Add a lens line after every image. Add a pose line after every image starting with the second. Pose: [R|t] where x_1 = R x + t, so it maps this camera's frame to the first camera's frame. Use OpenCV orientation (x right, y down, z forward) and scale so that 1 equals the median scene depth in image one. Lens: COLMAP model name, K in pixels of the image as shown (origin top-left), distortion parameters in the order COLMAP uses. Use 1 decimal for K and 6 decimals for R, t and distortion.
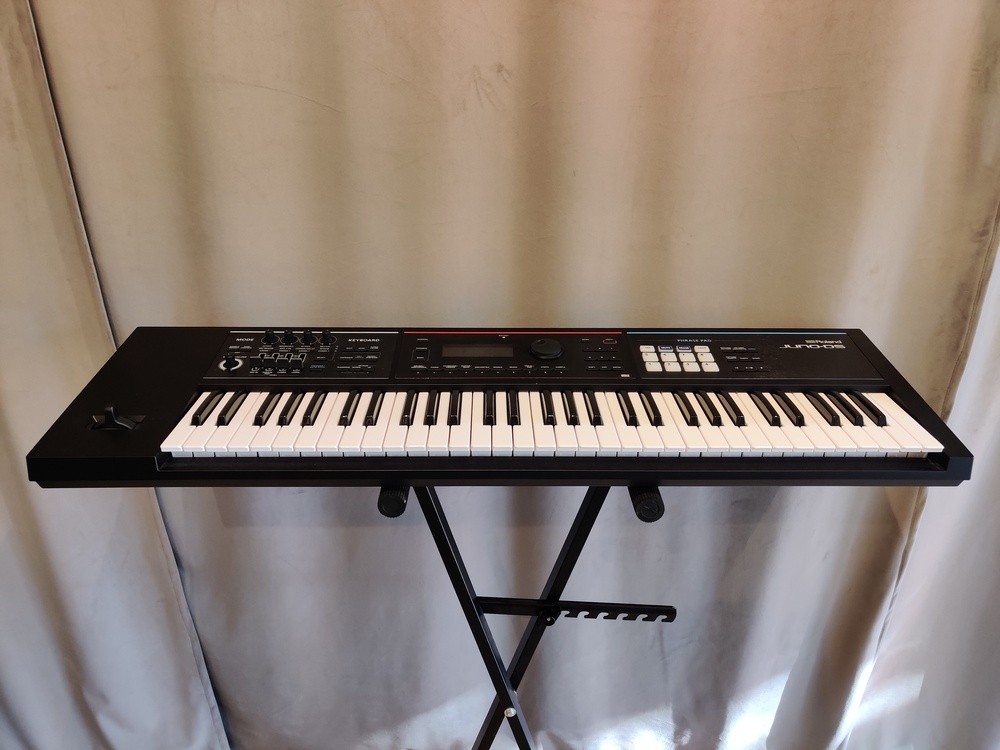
lens RADIAL K [[766.7, 0, 500.0], [0, 766.7, 375.0], [0, 0, 1]] dist [-0.004097, -0.004701]
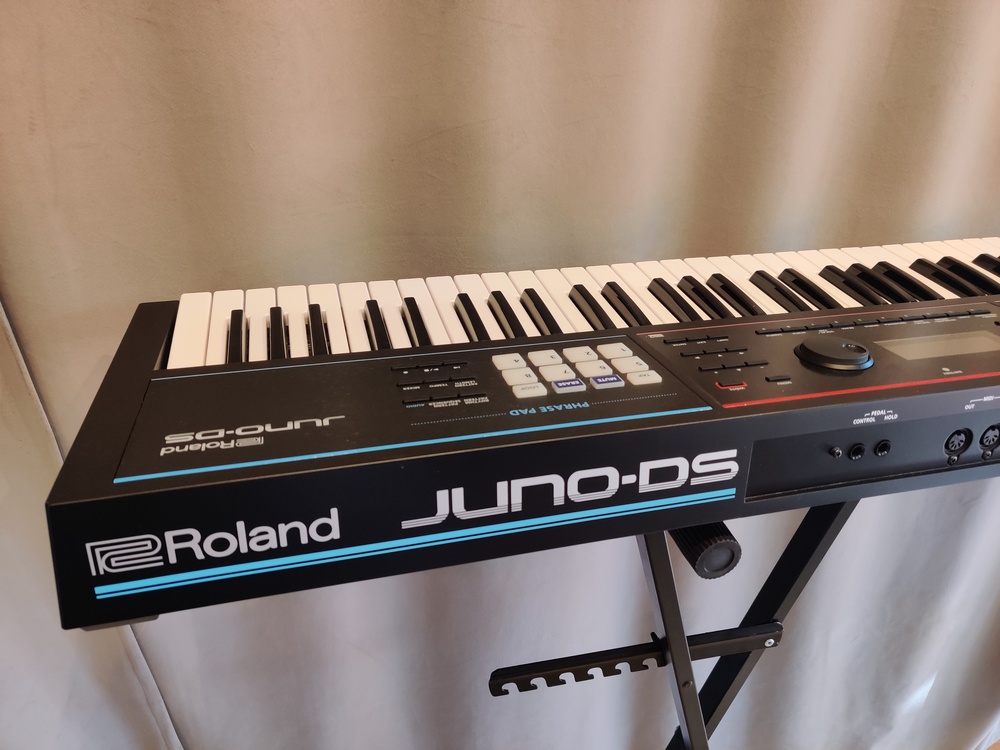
lens RADIAL K [[766.7, 0, 500.0], [0, 766.7, 375.0], [0, 0, 1]] dist [-0.004097, -0.004701]
pose [[-0.968227, 0.073937, -0.238892, 0.367360], [-0.160021, 0.550919, 0.819073, -0.376863], [0.192170, 0.831277, -0.521584, 1.165999]]
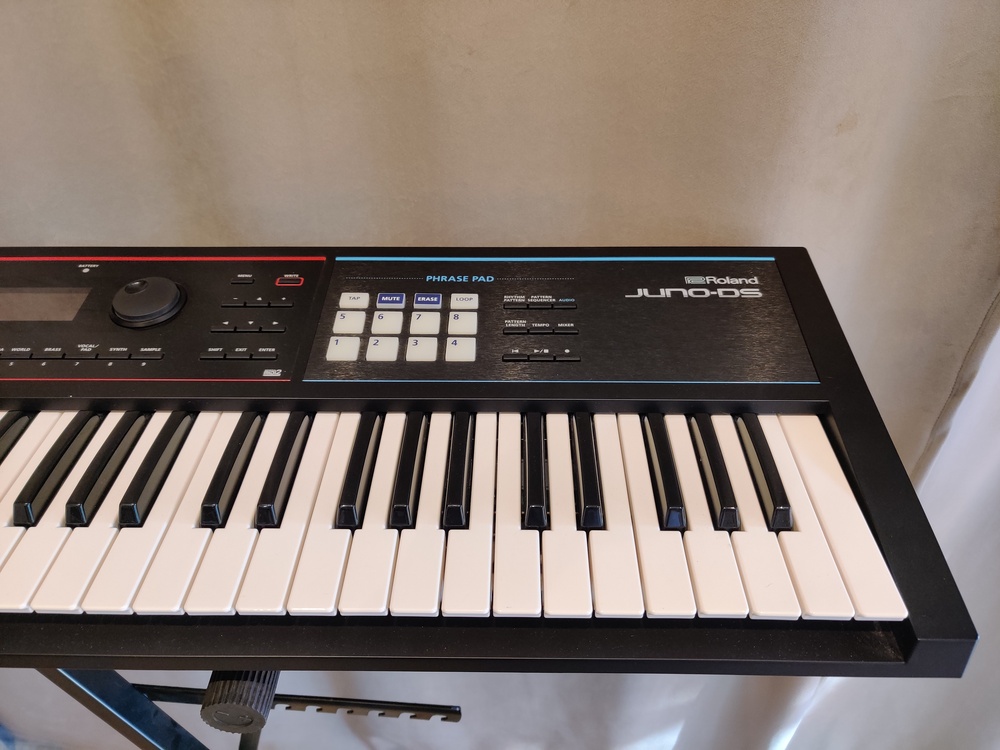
lens RADIAL K [[766.7, 0, 500.0], [0, 766.7, 375.0], [0, 0, 1]] dist [-0.004097, -0.004701]
pose [[0.999109, 0.006134, -0.041766, 0.294434], [0.004257, 0.969701, 0.244259, -0.103775], [0.041999, -0.244219, 0.968810, 0.488348]]
